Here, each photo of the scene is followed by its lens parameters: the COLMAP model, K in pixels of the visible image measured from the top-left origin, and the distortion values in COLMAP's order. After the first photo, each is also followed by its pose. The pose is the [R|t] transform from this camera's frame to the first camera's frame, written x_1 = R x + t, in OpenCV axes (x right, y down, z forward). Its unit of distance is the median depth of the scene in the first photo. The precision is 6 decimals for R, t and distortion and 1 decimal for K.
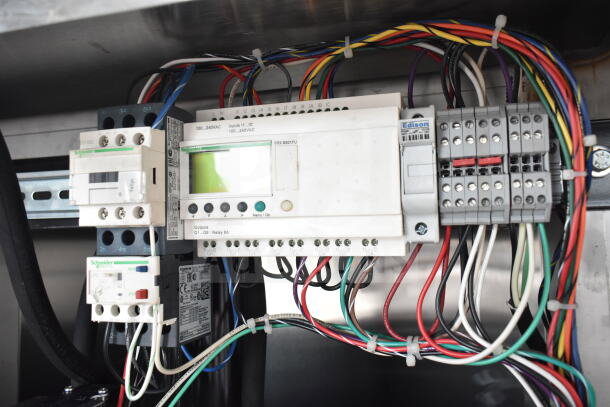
lens RADIAL K [[520.1, 0, 306.0], [0, 520.1, 199.8], [0, 0, 1]] dist [-0.001703, -0.000083]
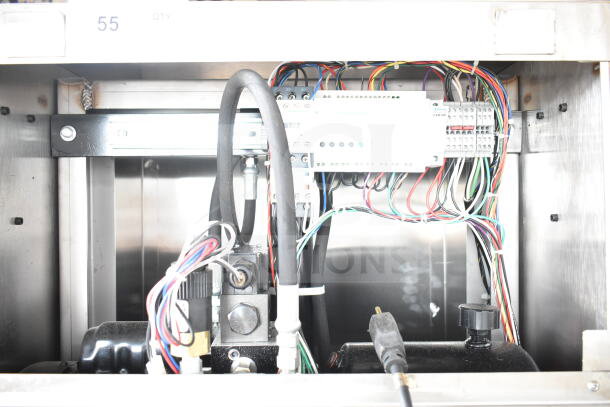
lens RADIAL K [[520.1, 0, 303.0], [0, 520.1, 202.3], [0, 0, 1]] dist [-0.001703, -0.000083]
pose [[0.957570, 0.022114, 0.287352, -0.922400], [-0.042379, 0.997018, 0.064497, 0.124302], [-0.285069, -0.073938, 0.955651, -0.897734]]
